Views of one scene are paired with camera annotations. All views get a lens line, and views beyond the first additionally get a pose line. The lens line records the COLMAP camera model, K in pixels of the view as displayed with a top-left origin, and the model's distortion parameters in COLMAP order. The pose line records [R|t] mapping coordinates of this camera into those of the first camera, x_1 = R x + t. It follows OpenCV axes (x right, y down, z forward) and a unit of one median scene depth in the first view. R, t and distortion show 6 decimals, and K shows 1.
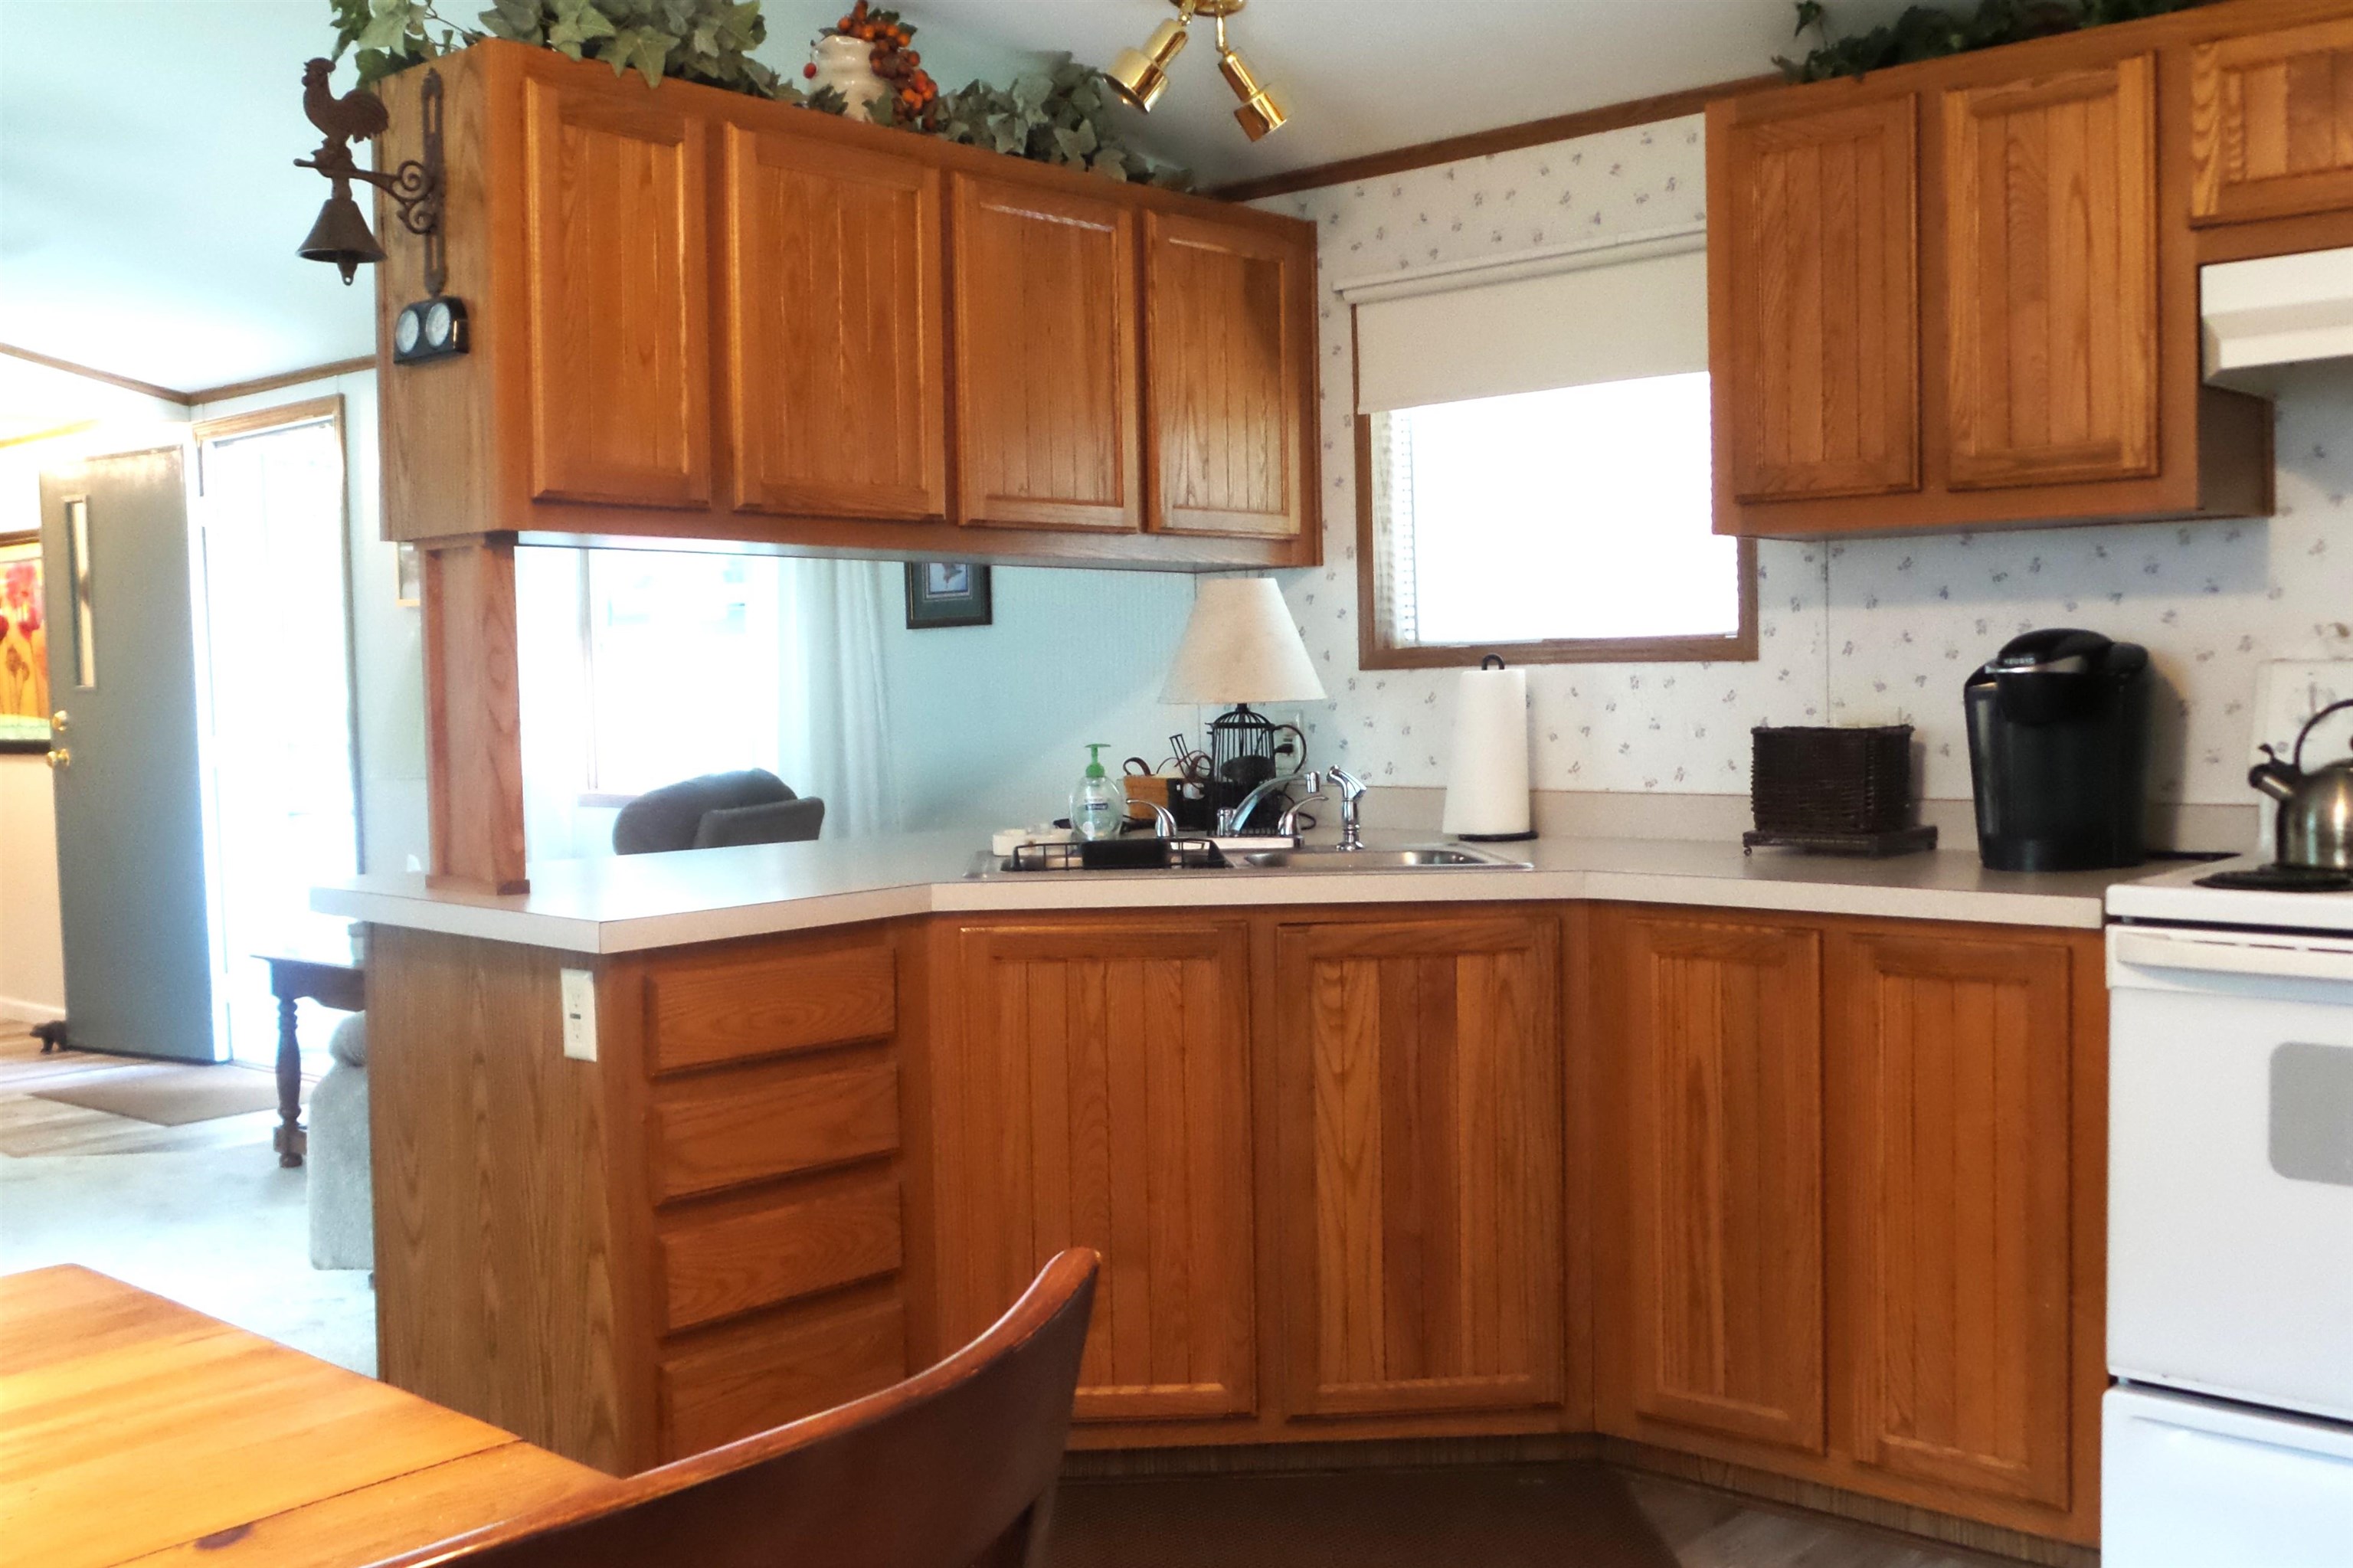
lens RADIAL K [[2278.1, 0, 1194.1], [0, 2278.1, 784.7], [0, 0, 1]] dist [-0.024041, 0.000000]
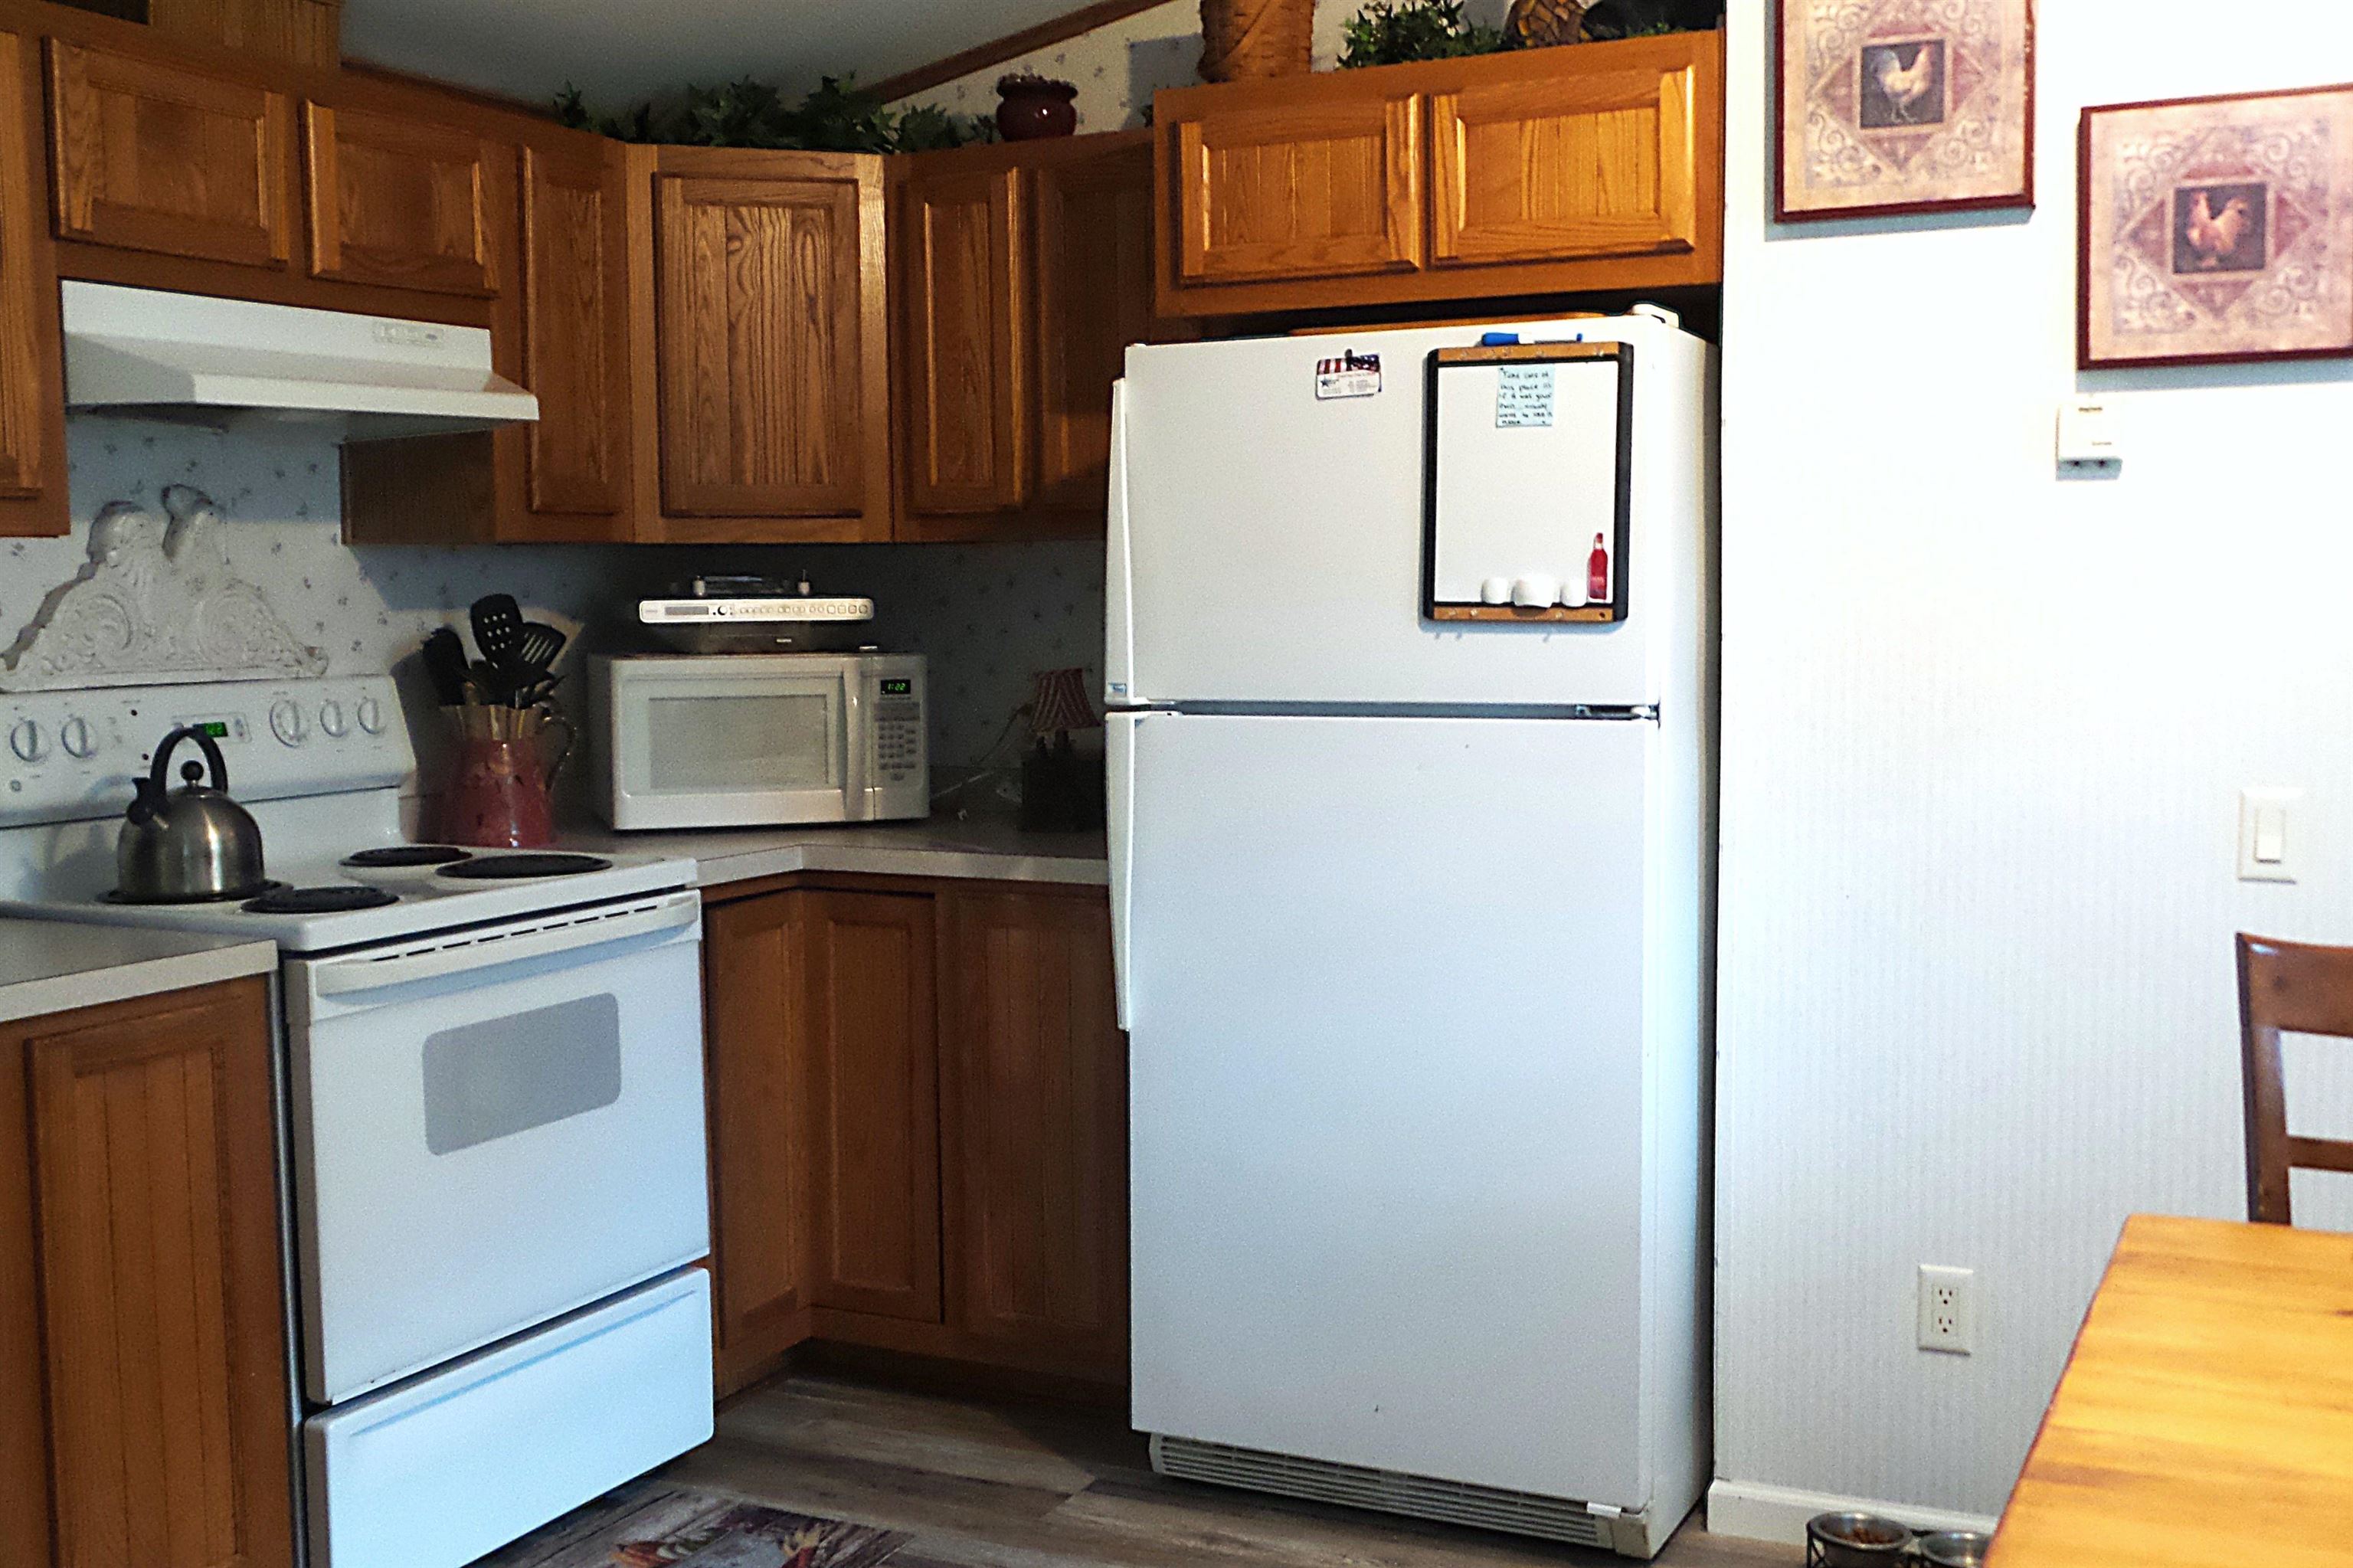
lens RADIAL K [[2448.5, 0, 1180.1], [0, 2448.5, 799.7], [0, 0, 1]] dist [-0.022134, 0.000000]
pose [[-0.259825, -0.062144, 0.963654, -0.719676], [0.061789, 0.994812, 0.080813, -0.071203], [-0.963677, 0.080540, -0.254637, 0.887026]]
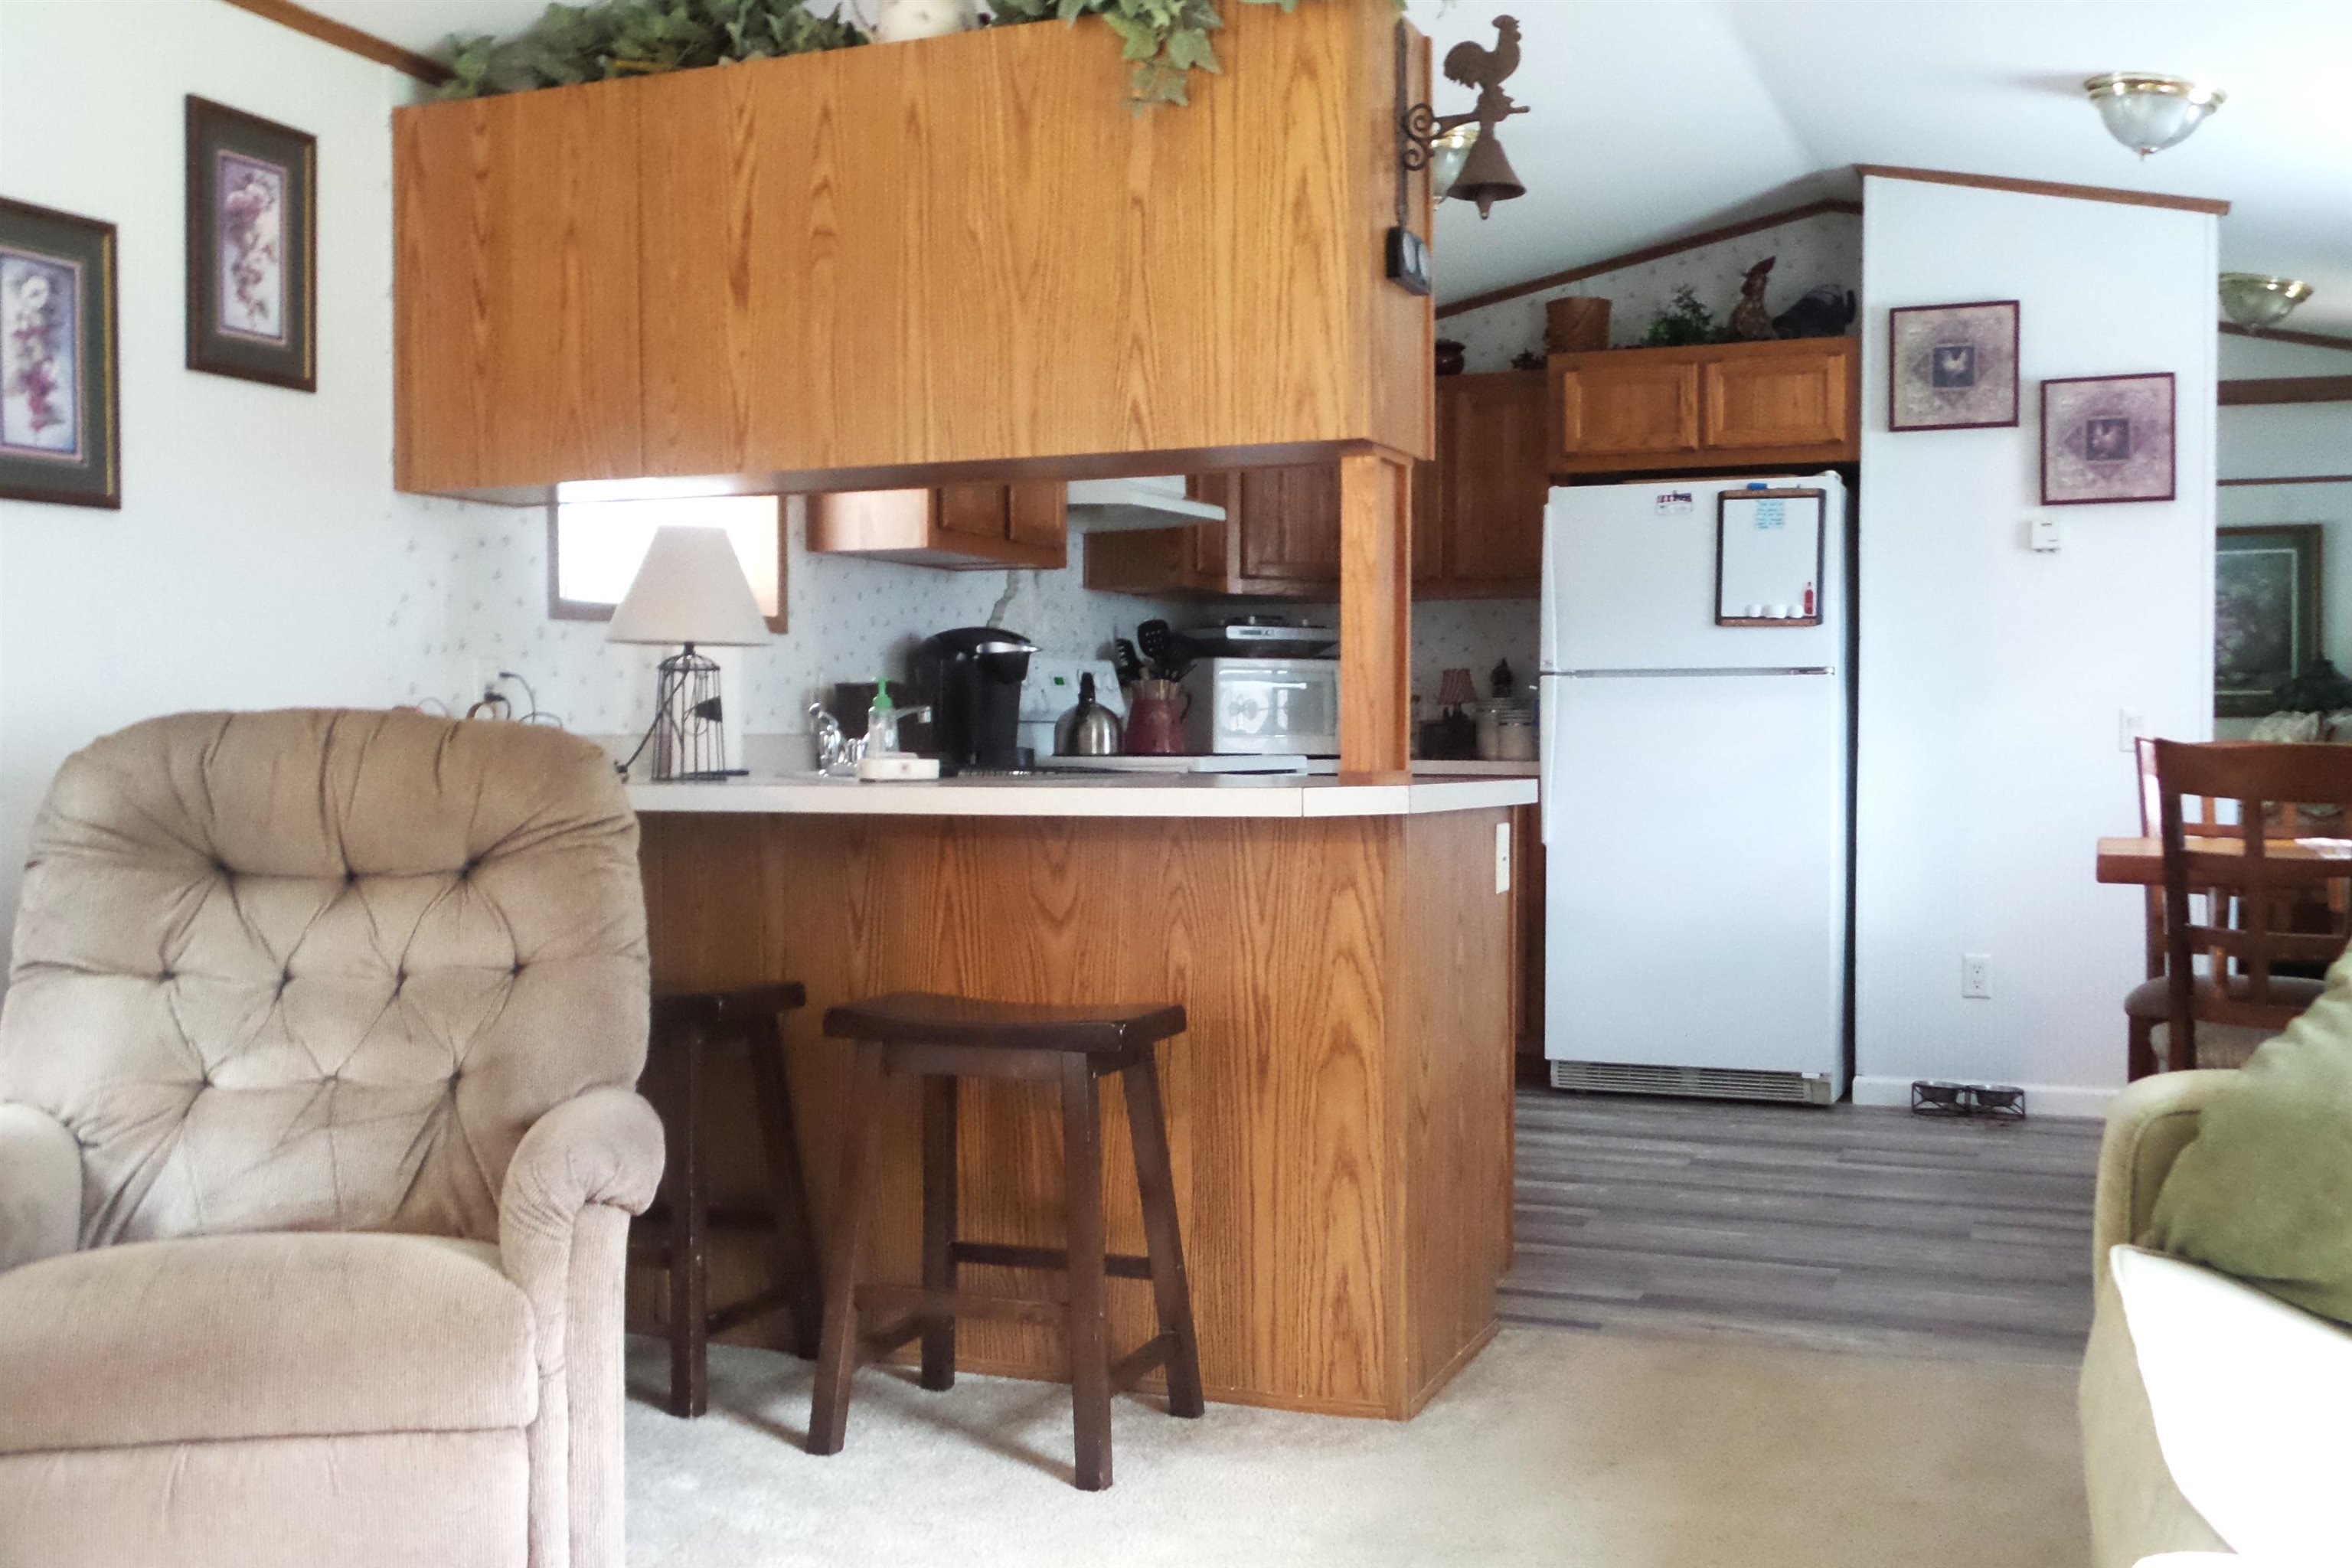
lens RADIAL K [[2277.0, 0, 1179.7], [0, 2277.0, 778.8], [0, 0, 1]] dist [-0.024041, 0.000000]
pose [[-0.321277, -0.002685, 0.946981, -1.134905], [0.052275, 0.998421, 0.020566, -0.023071], [-0.945541, 0.056111, -0.320629, 1.294622]]
